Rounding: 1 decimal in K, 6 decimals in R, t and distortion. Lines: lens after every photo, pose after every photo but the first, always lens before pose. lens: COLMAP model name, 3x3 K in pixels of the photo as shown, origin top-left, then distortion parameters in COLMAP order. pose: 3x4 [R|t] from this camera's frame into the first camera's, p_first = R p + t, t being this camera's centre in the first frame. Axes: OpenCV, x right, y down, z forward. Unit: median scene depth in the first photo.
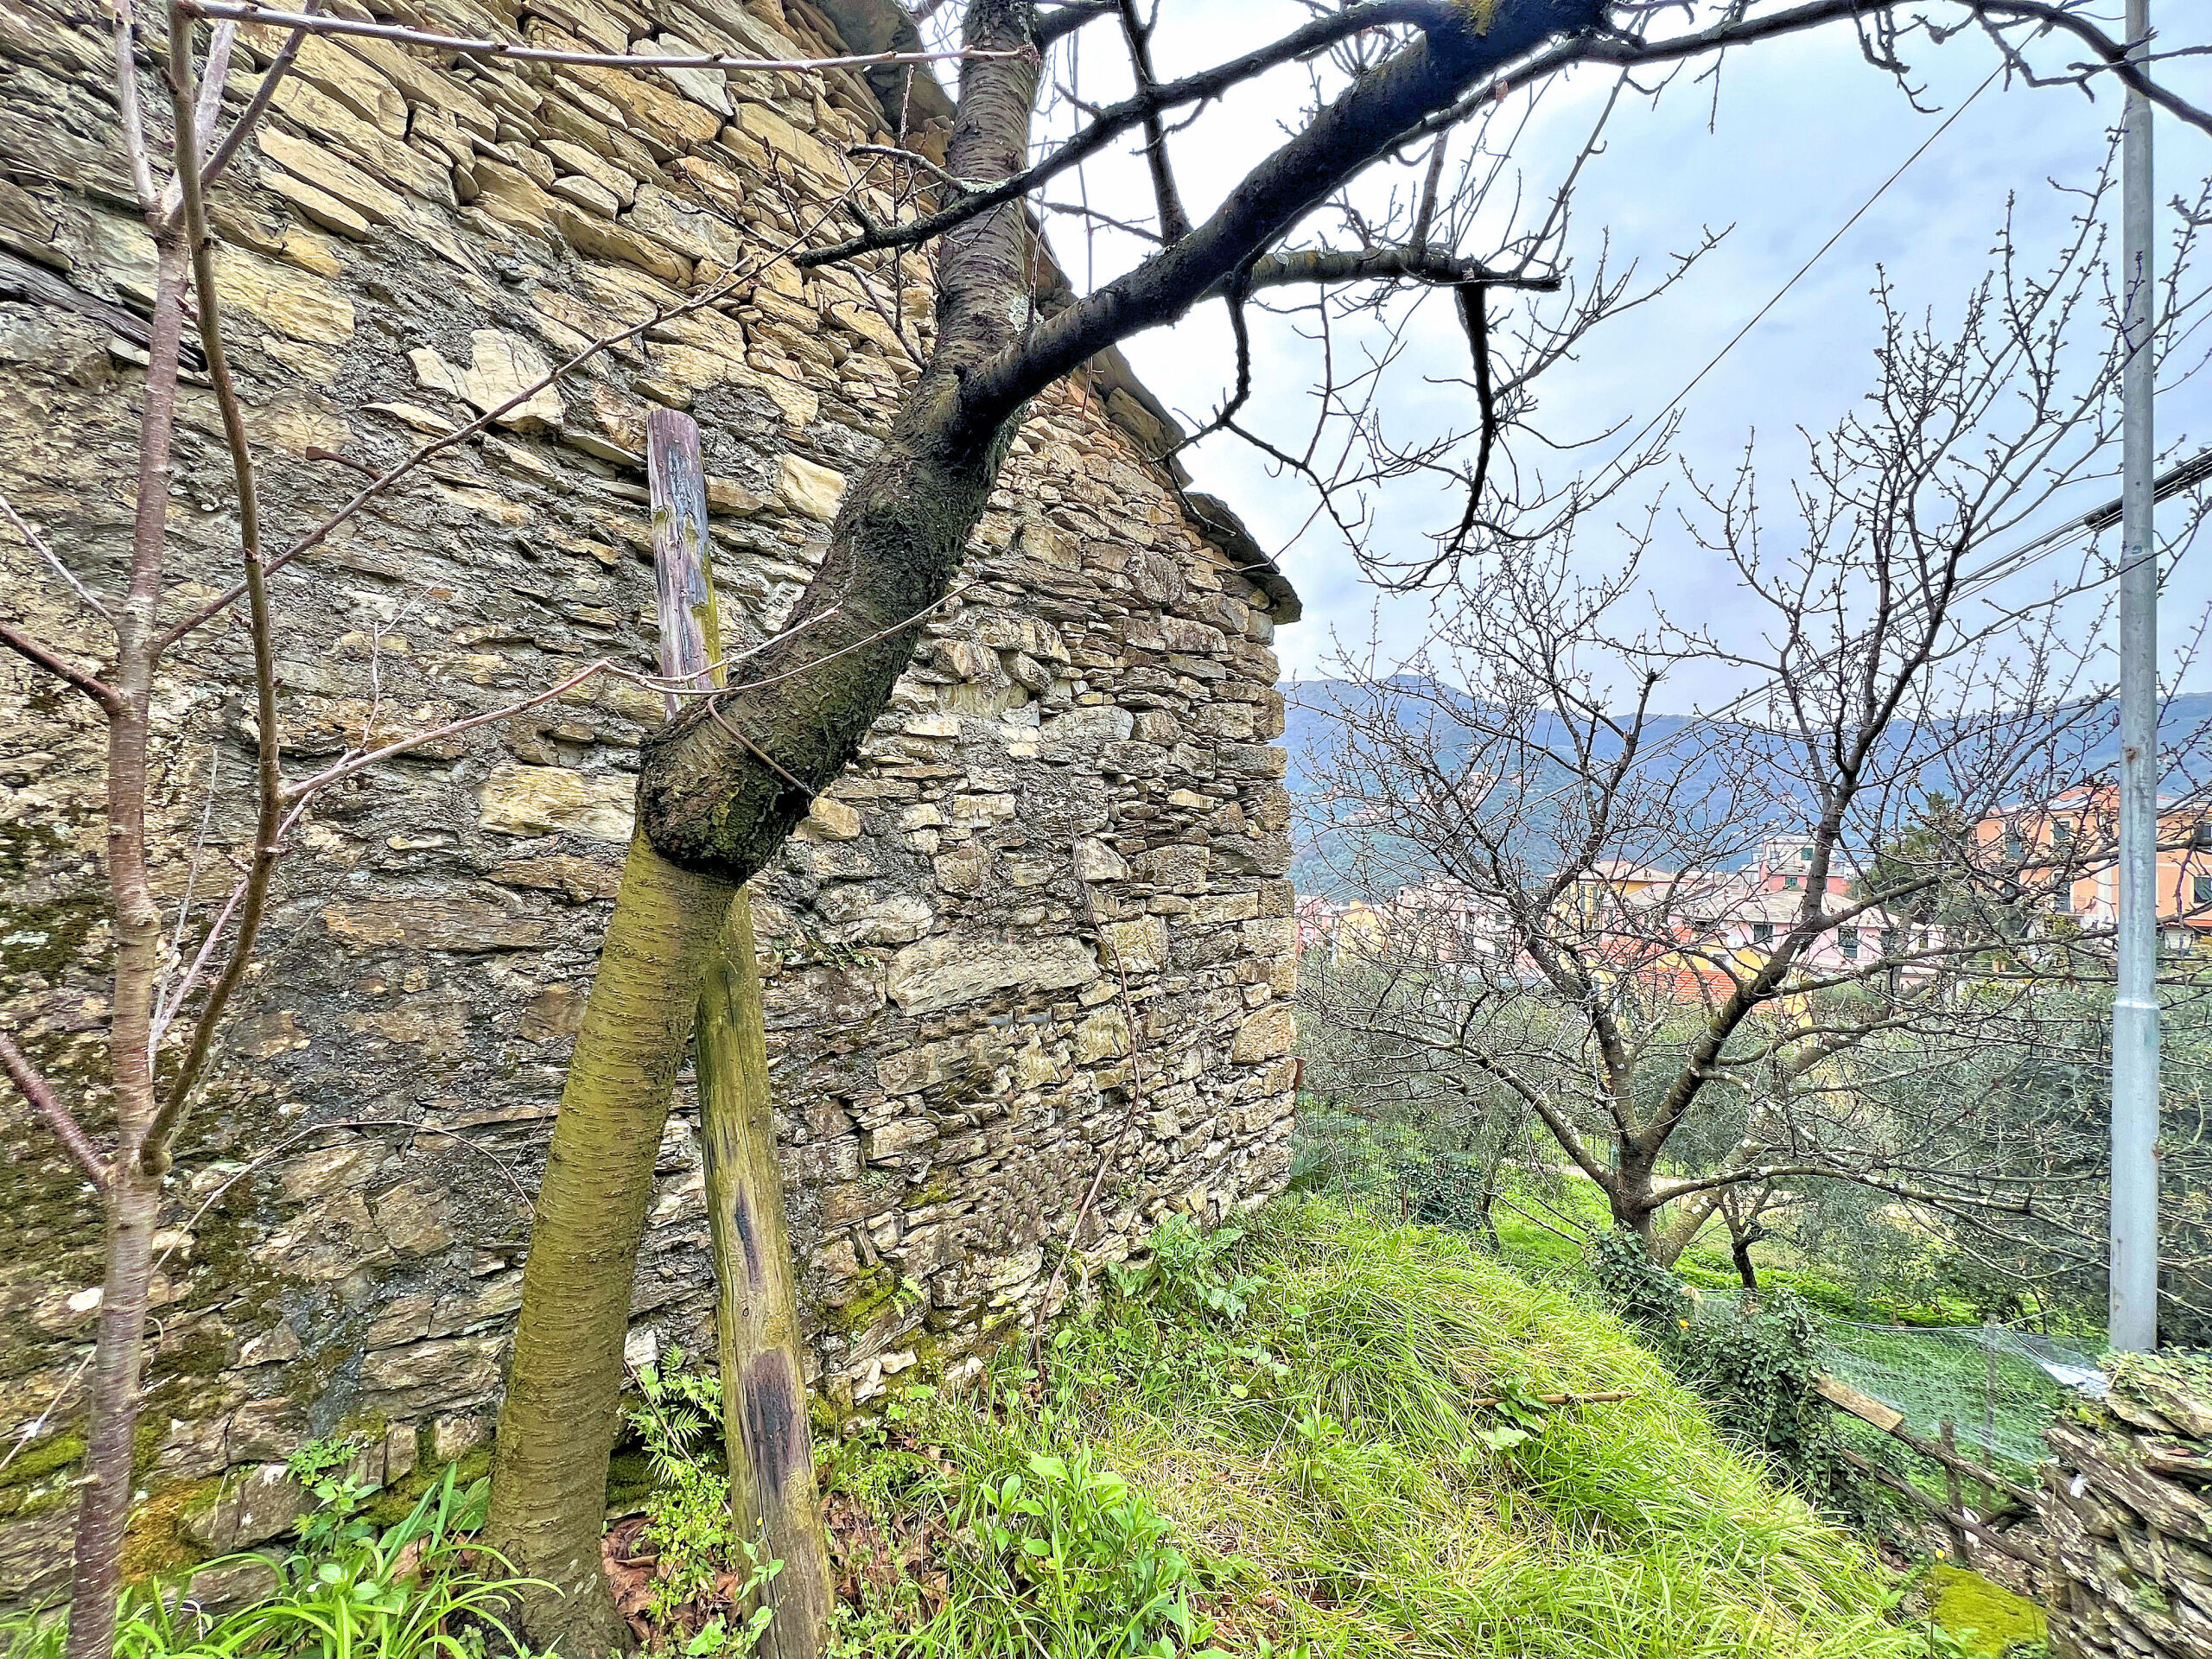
lens RADIAL K [[884.7, 0, 1106.0], [0, 884.7, 829.5], [0, 0, 1]] dist [-0.002147, -0.000367]
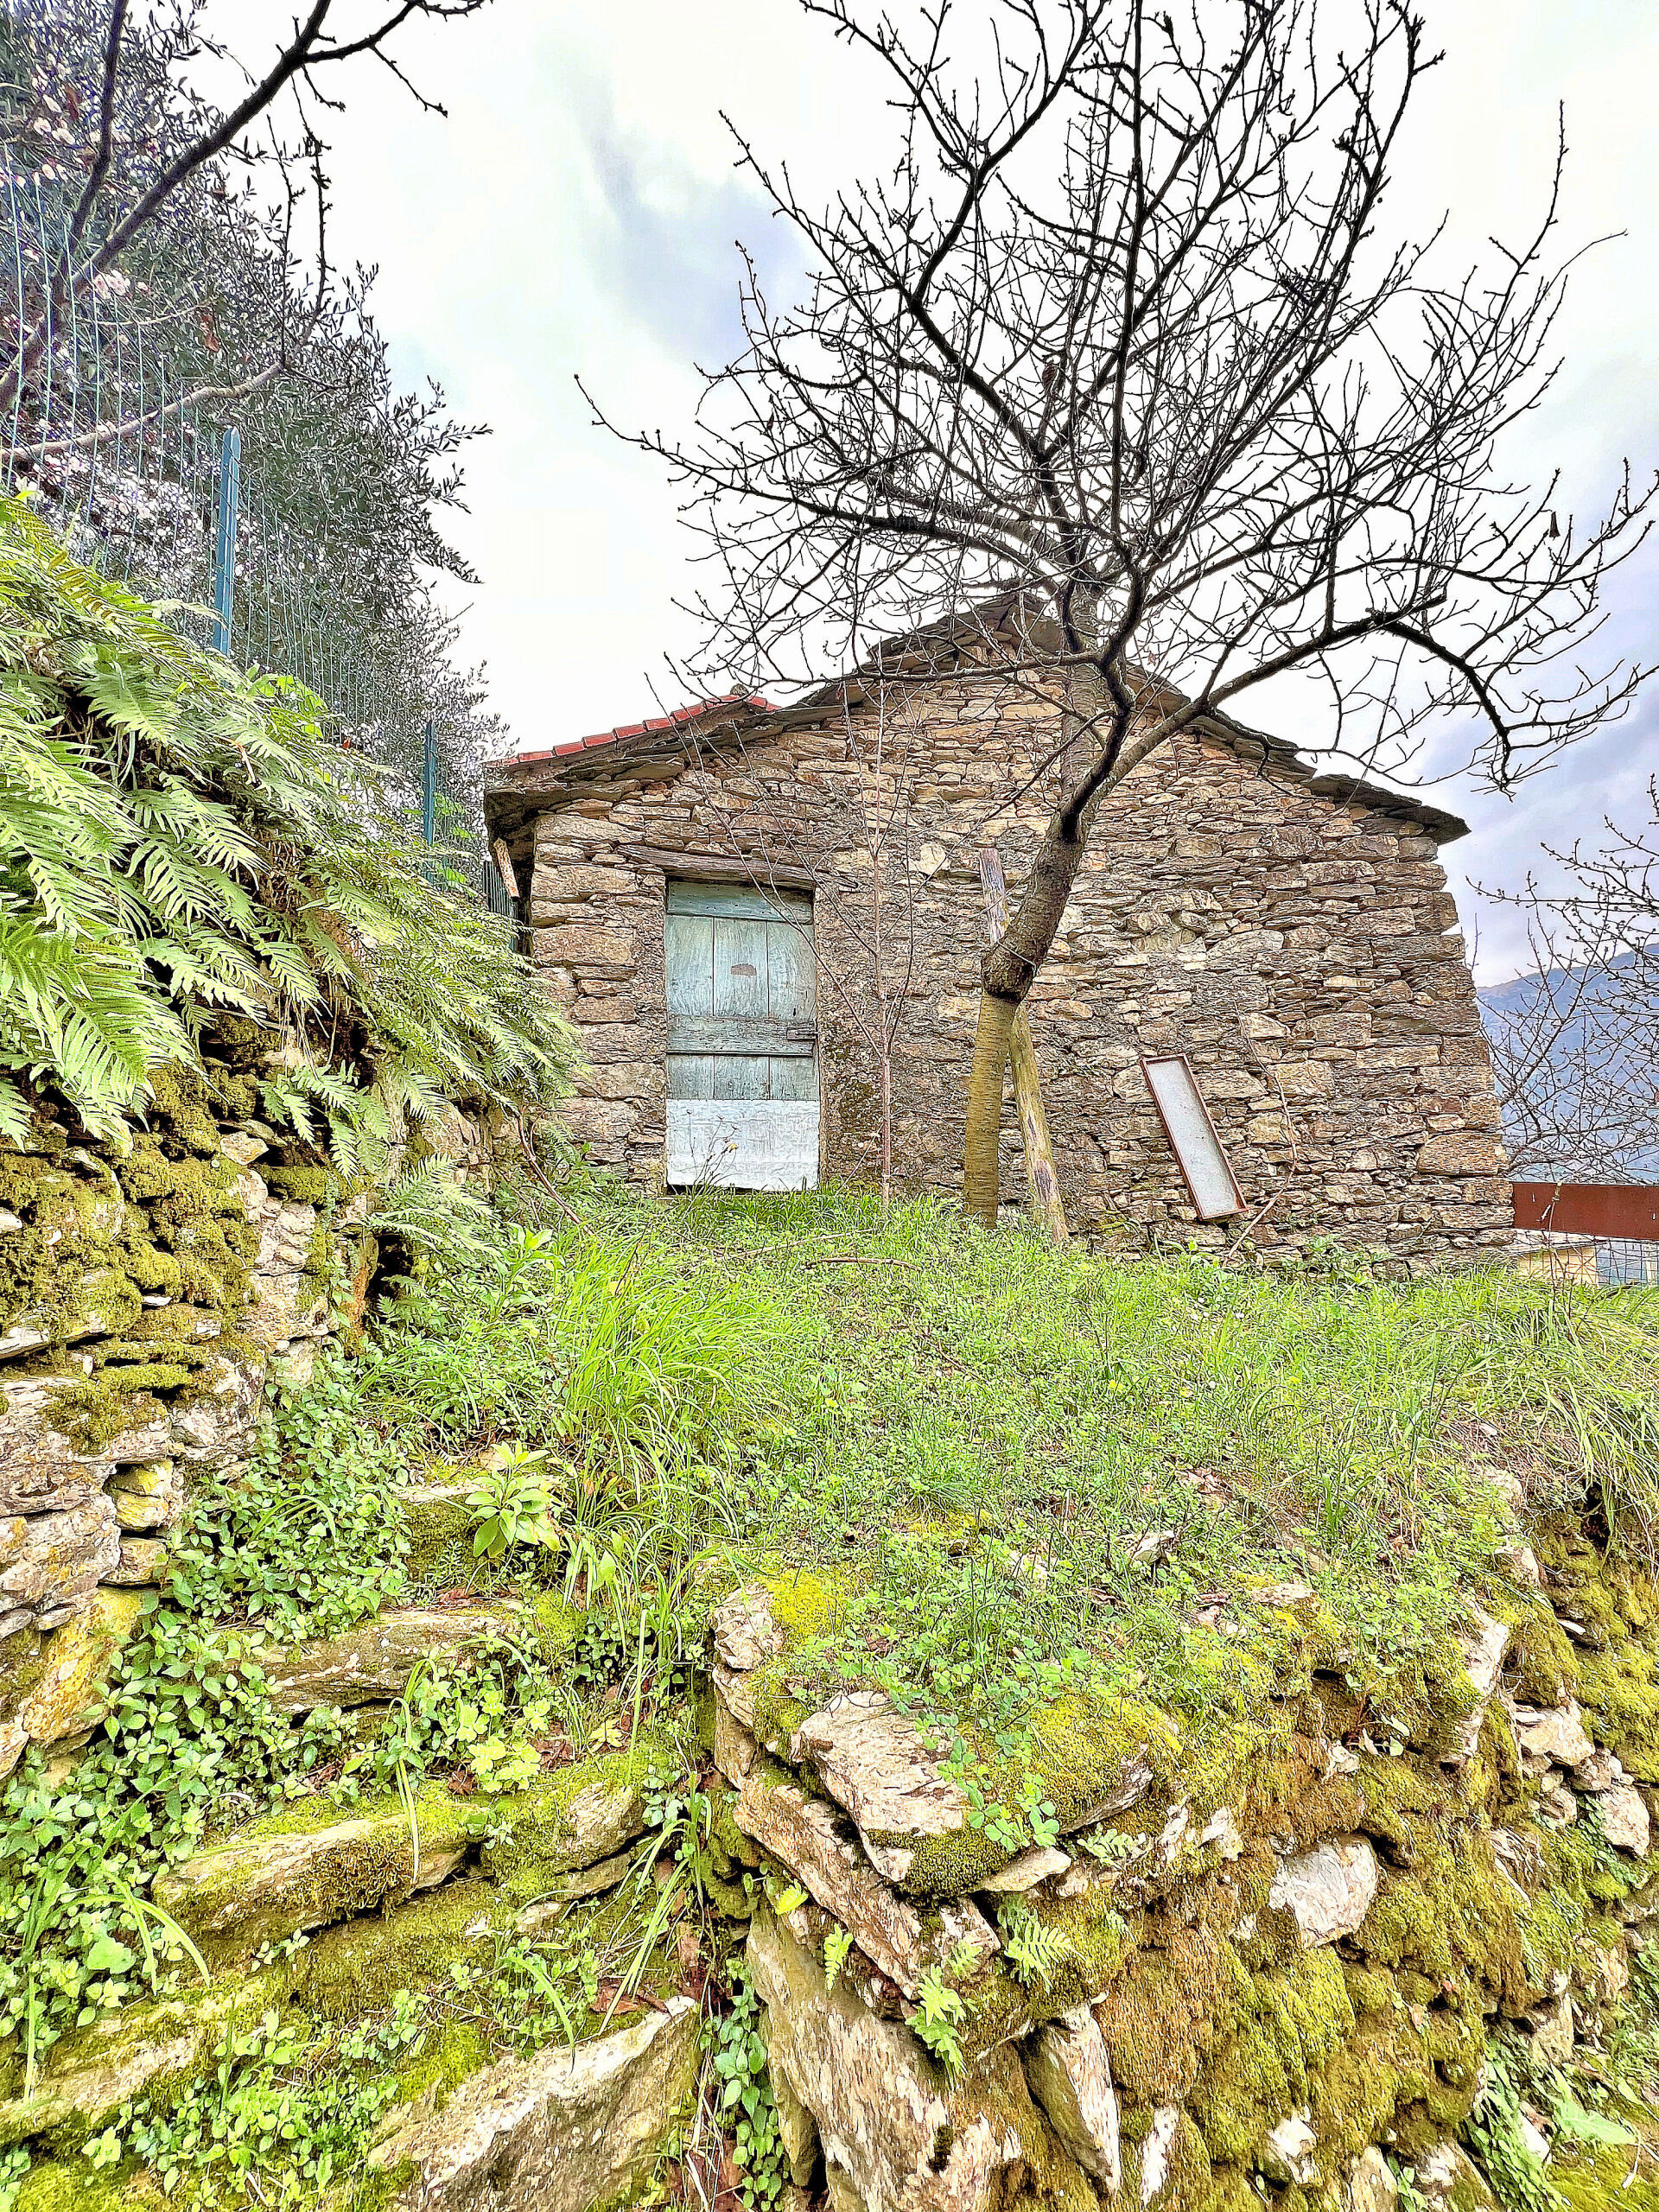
lens RADIAL K [[884.7, 0, 829.5], [0, 884.7, 1106.0], [0, 0, 1]] dist [-0.002147, -0.000367]
pose [[0.744143, -0.139734, -0.653242, 0.430305], [0.076582, 0.989275, -0.124376, 0.314462], [0.663616, 0.042528, 0.746864, -0.684152]]
